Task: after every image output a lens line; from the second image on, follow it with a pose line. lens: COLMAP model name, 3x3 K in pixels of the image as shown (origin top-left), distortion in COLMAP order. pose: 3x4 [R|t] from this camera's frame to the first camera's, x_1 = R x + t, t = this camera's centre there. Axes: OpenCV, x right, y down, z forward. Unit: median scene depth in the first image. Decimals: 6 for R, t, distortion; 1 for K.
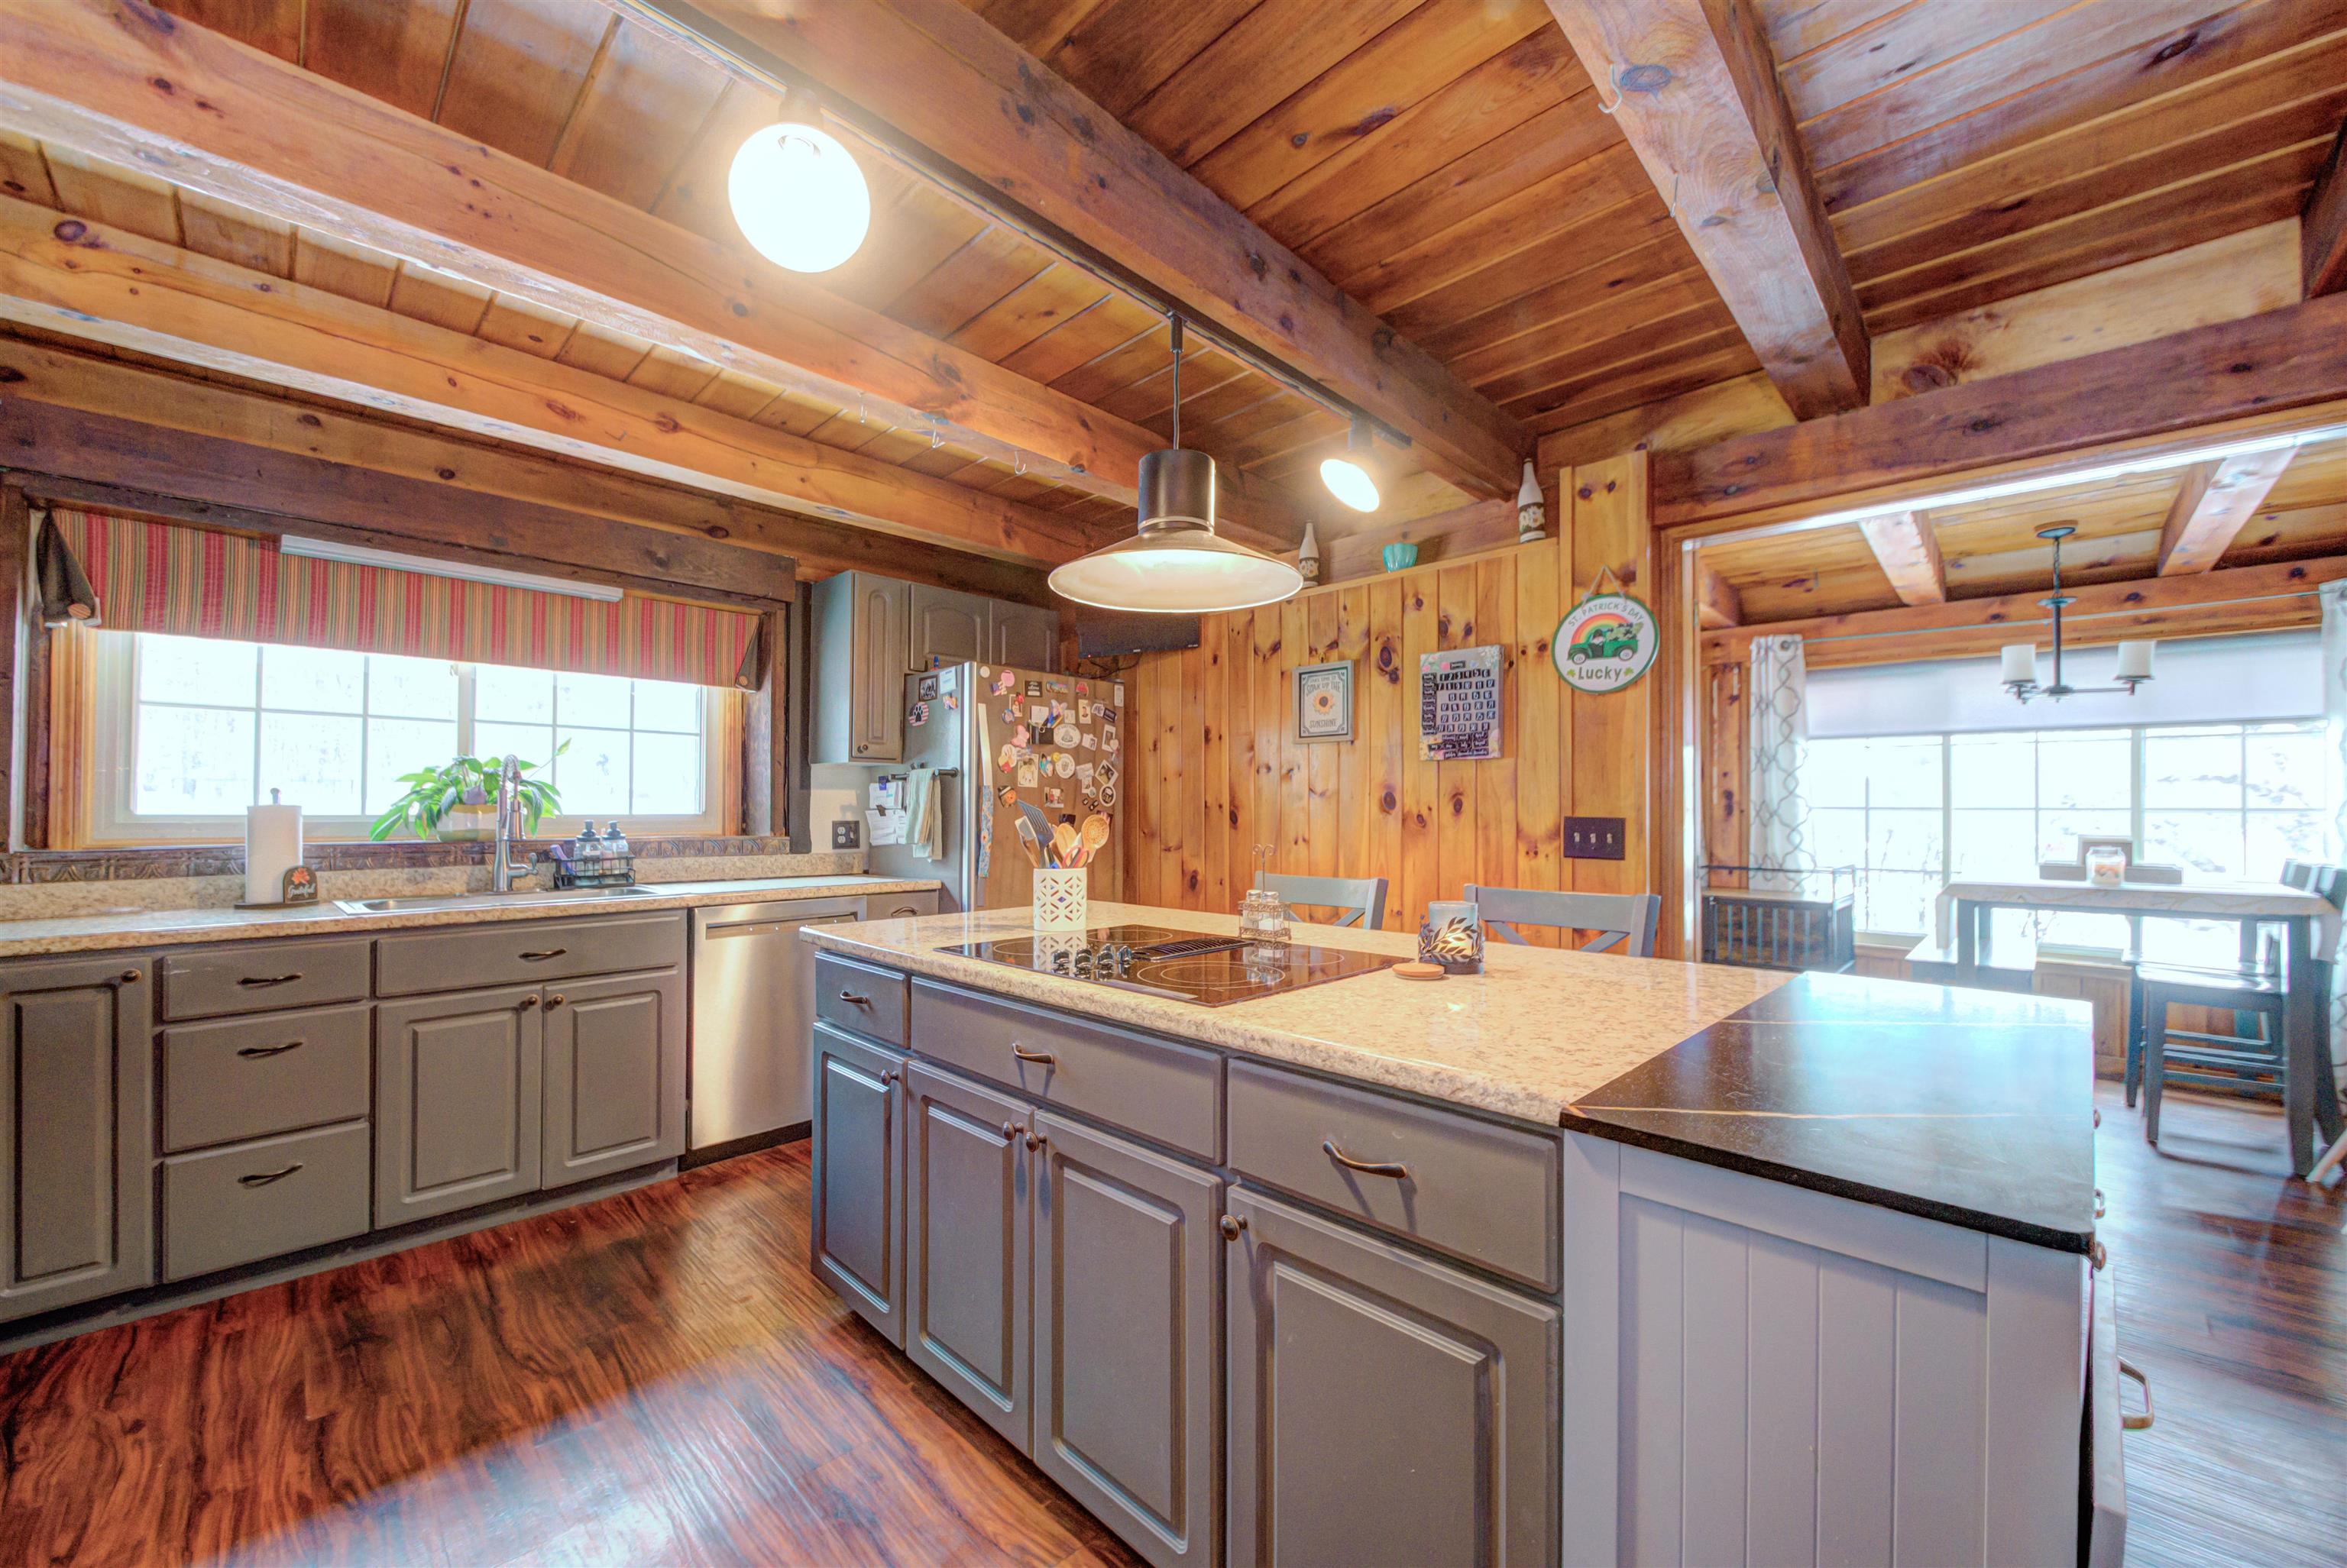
lens RADIAL K [[904.3, 0, 1171.4], [0, 904.3, 804.0], [0, 0, 1]] dist [0.001210, -0.005137]
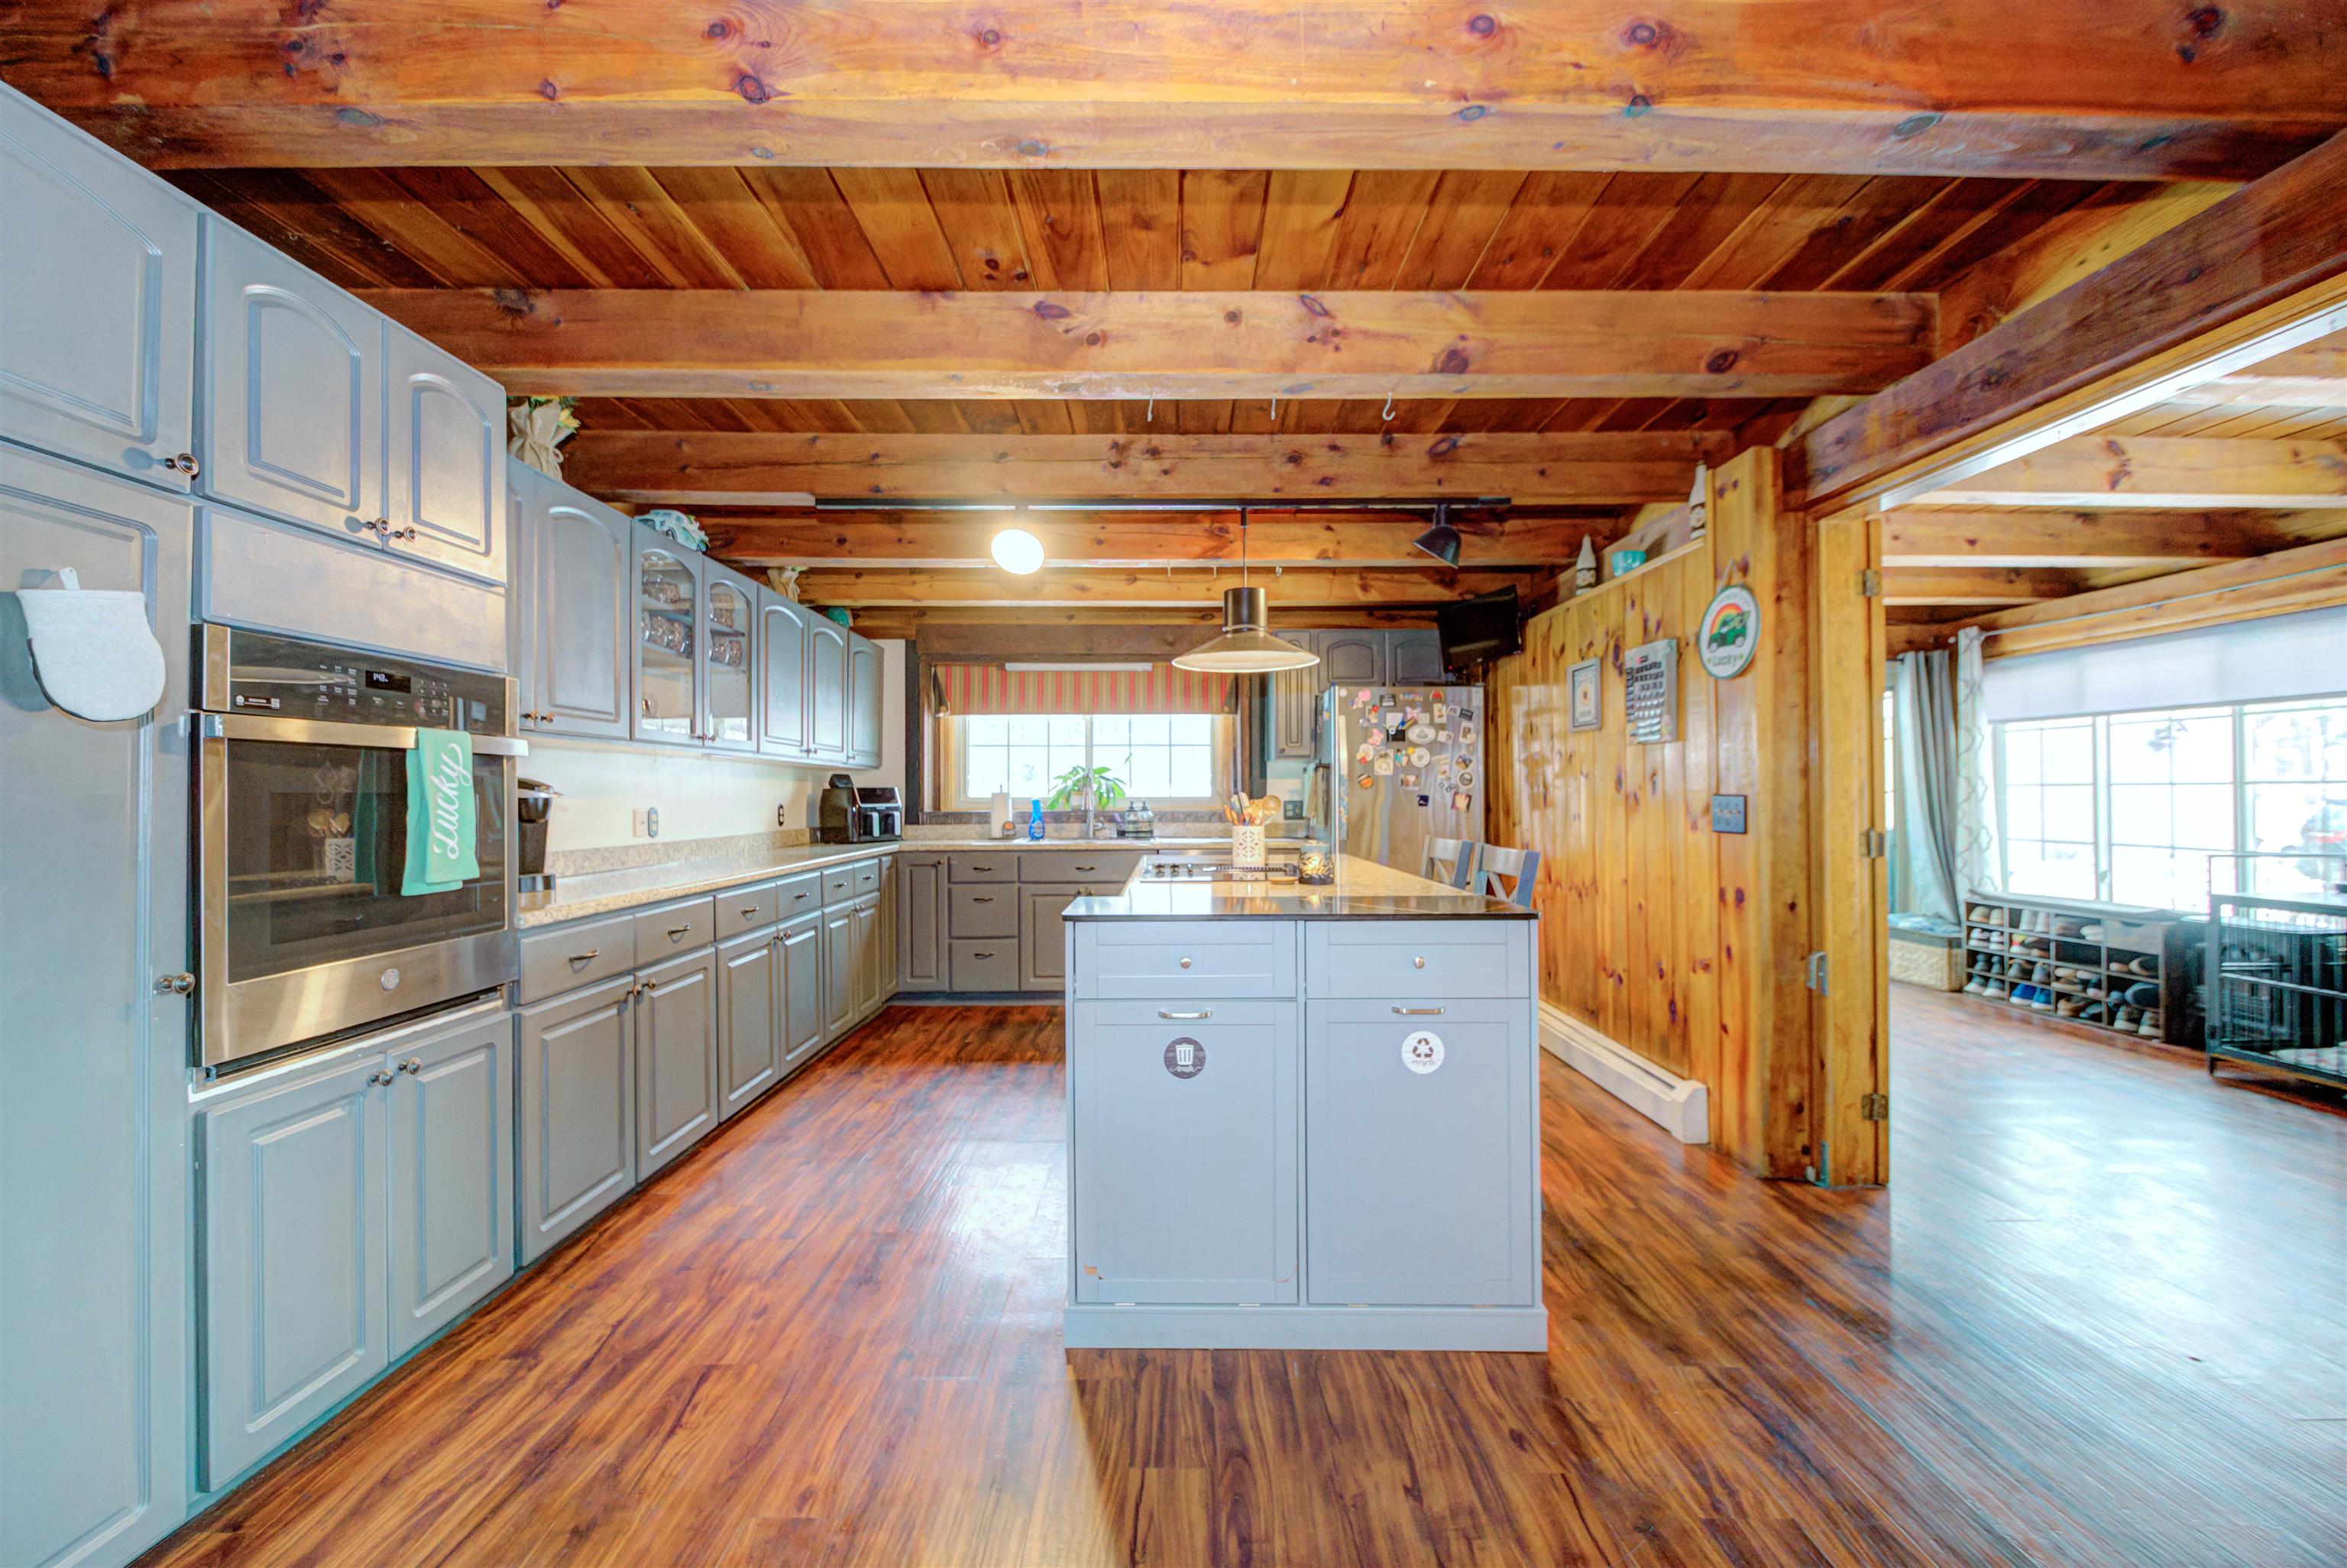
lens RADIAL K [[904.3, 0, 1171.4], [0, 904.3, 804.0], [0, 0, 1]] dist [0.001210, -0.005137]
pose [[0.712883, 0.001819, -0.701281, 0.647179], [0.009468, 0.999881, 0.012218, 0.006052], [0.701219, -0.015350, 0.712781, -0.198044]]
